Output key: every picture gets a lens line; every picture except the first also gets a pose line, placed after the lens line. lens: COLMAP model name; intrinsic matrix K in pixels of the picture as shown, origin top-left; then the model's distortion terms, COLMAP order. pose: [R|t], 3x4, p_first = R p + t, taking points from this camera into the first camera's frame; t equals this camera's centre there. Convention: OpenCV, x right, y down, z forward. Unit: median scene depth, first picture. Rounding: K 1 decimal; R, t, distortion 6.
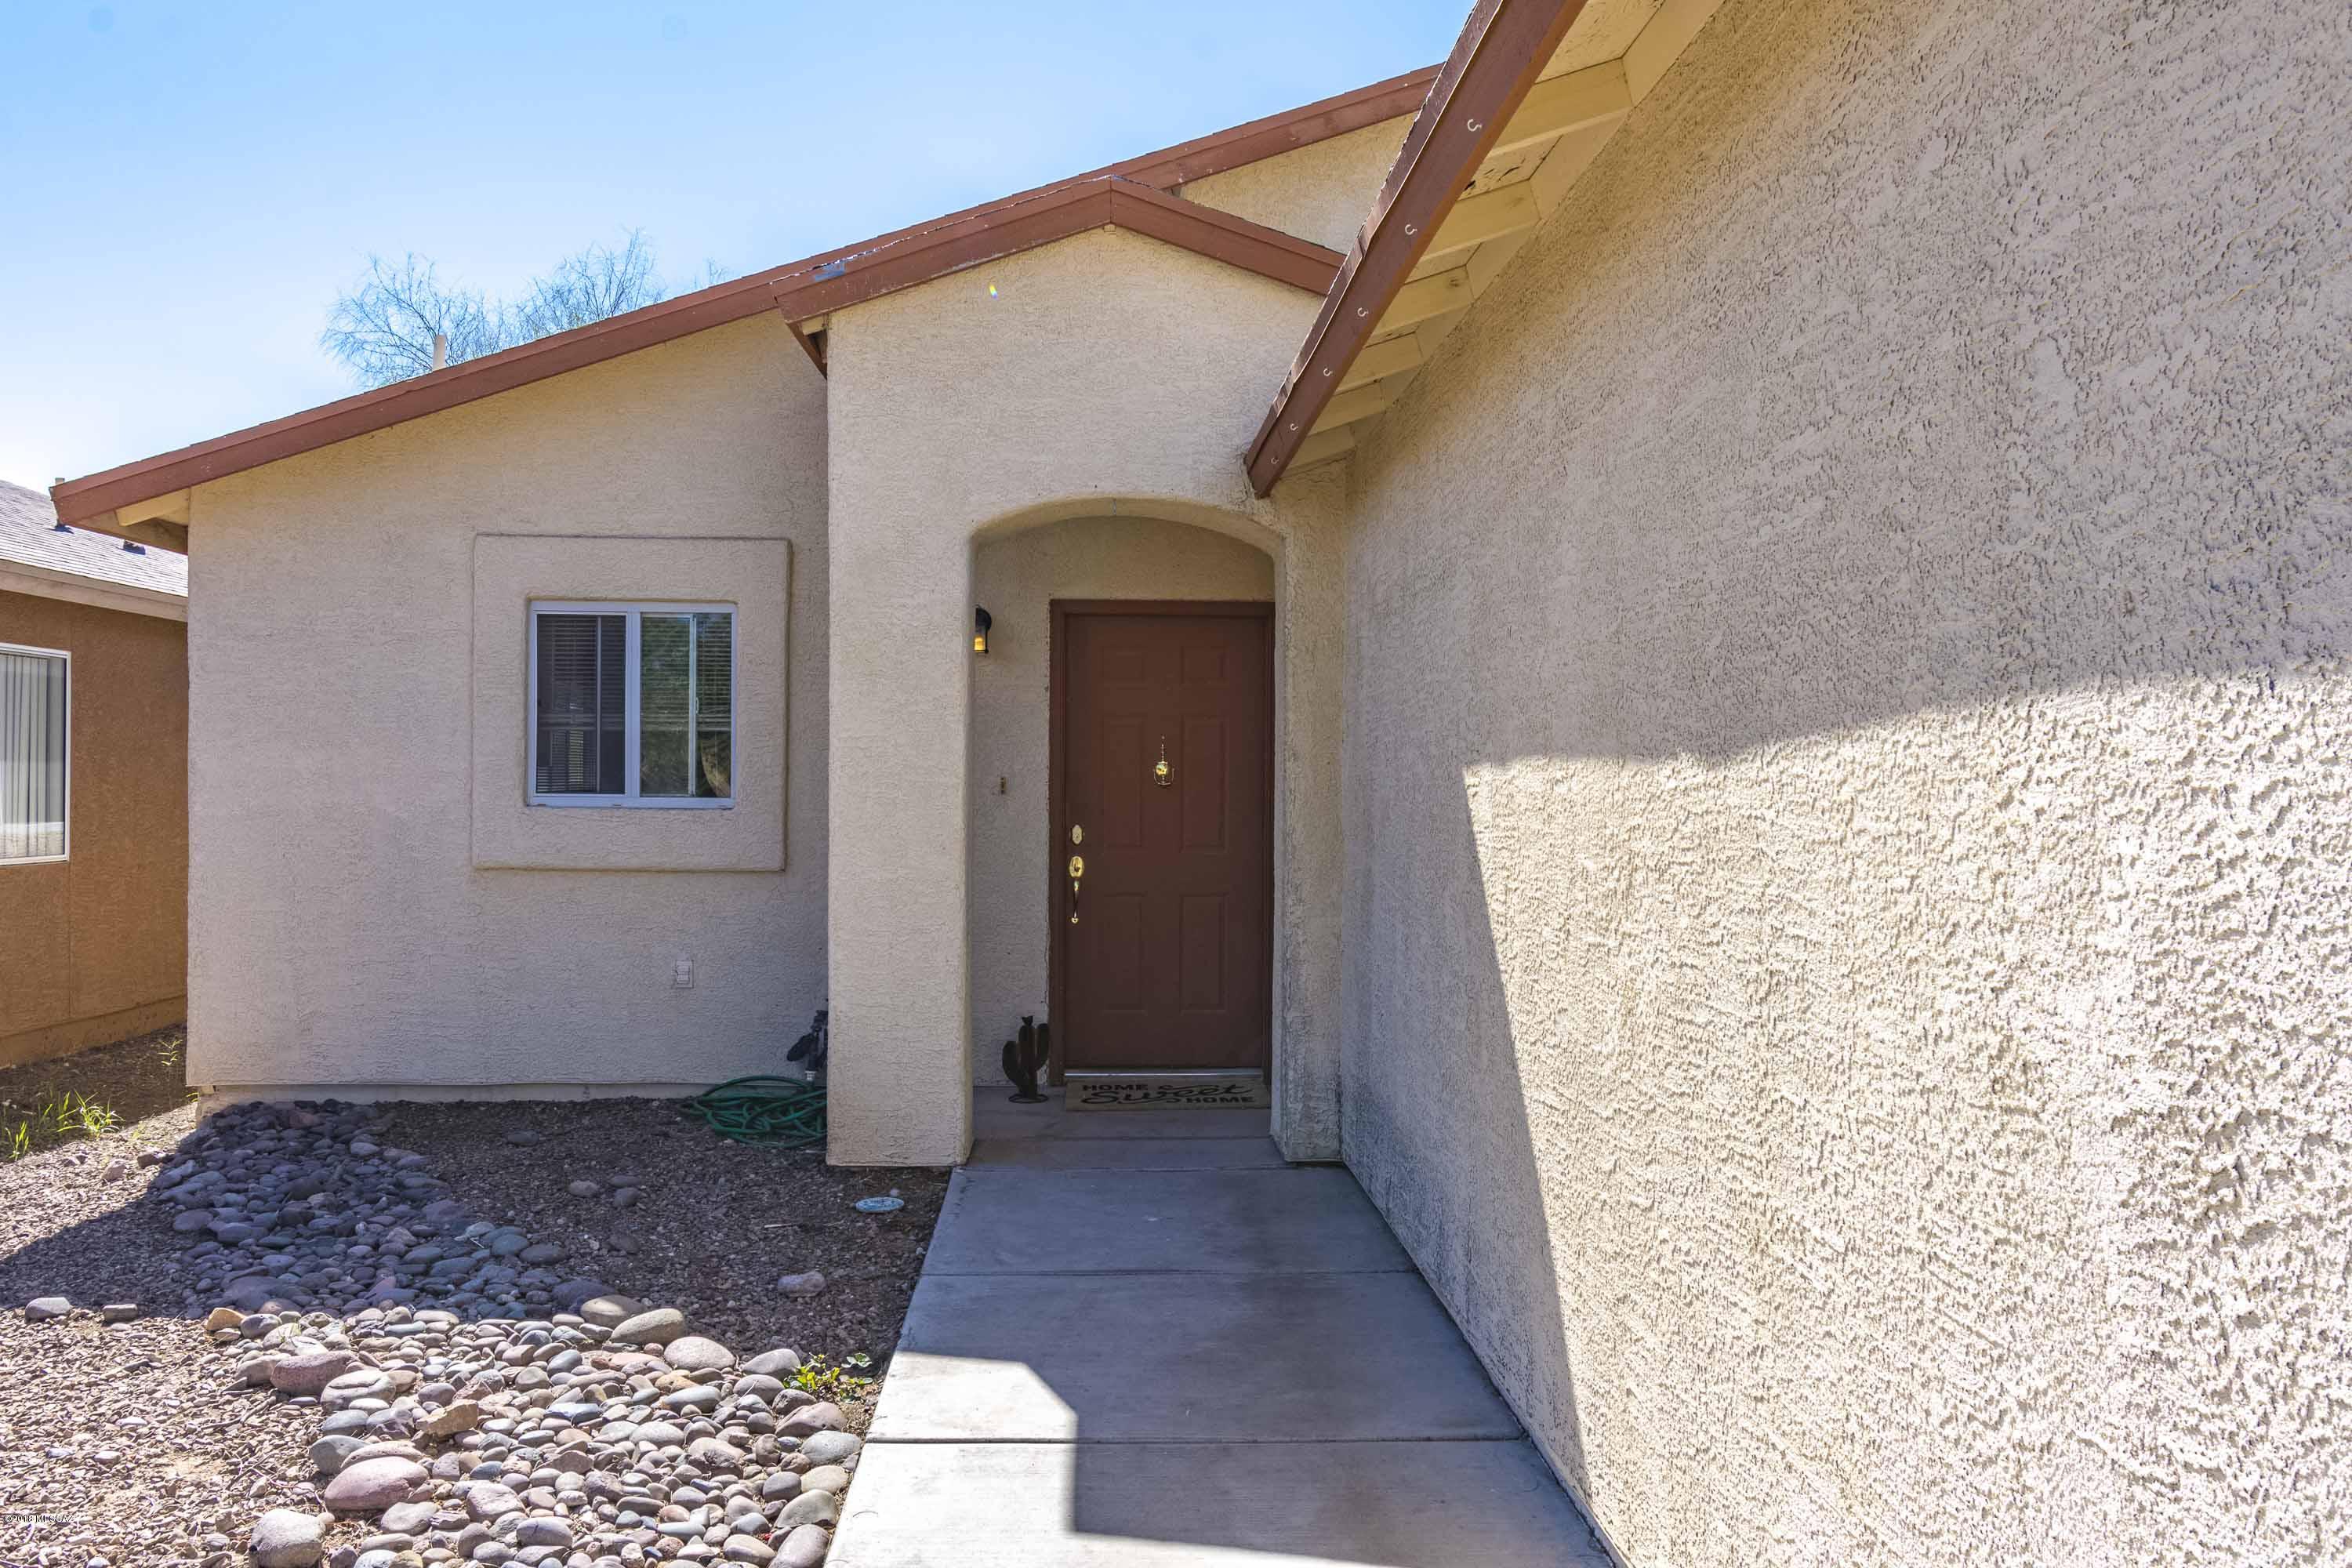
lens RADIAL K [[1780.6, 0, 1176.0], [0, 1780.6, 784.0], [0, 0, 1]] dist [0.001223, 0.000709]
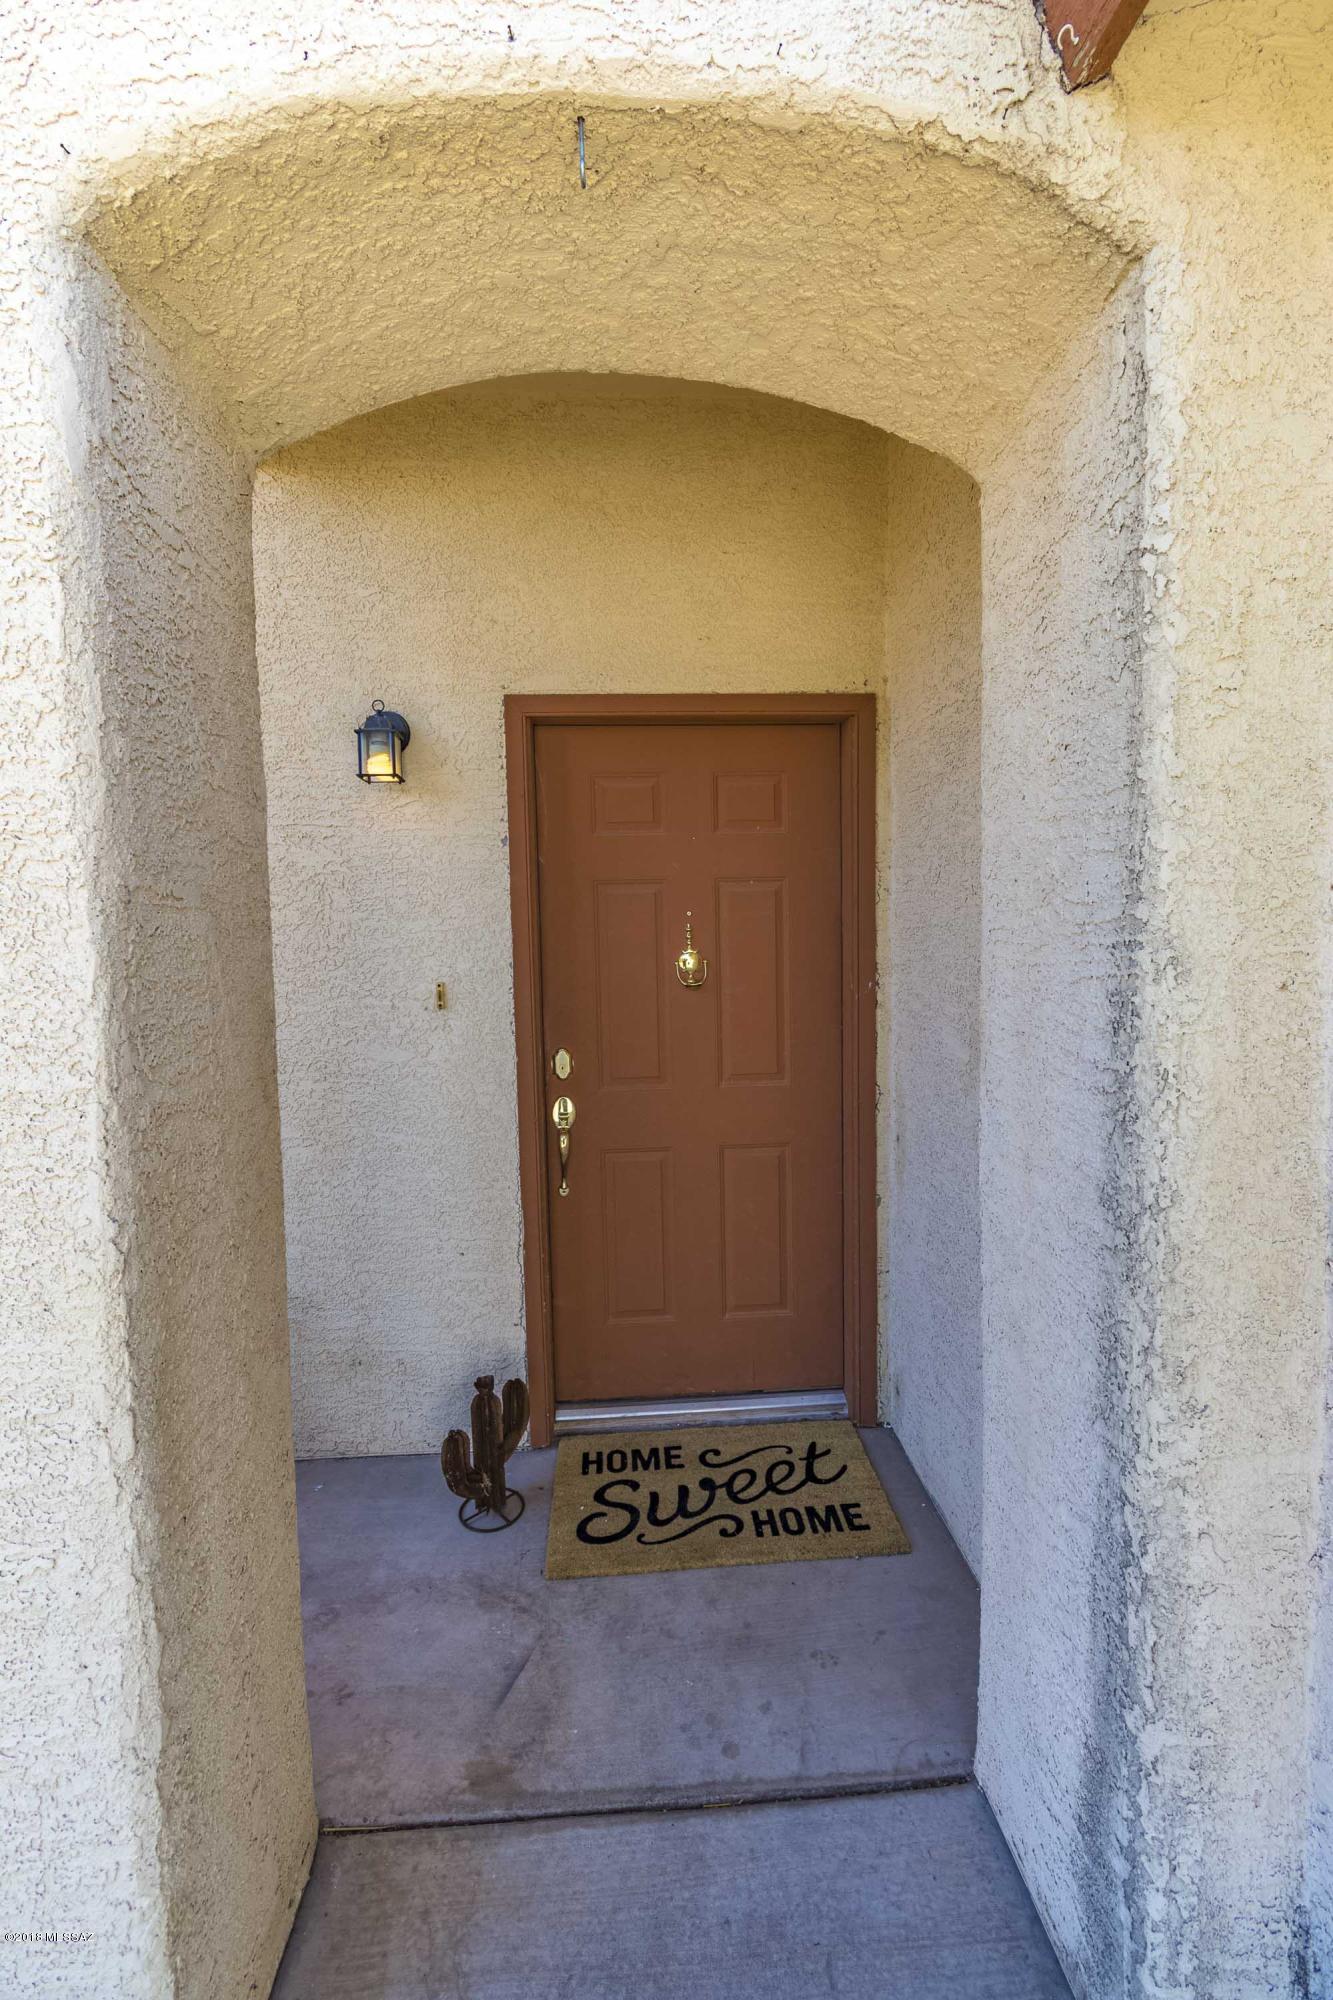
lens RADIAL K [[884.0, 0, 666.5], [0, 884.0, 1000.0], [0, 0, 1]] dist [0.003291, -0.001504]
pose [[0.999537, -0.027497, 0.013018, -0.021371], [0.026451, 0.996855, 0.074704, -0.019351], [-0.015032, -0.074325, 0.997121, 0.694268]]
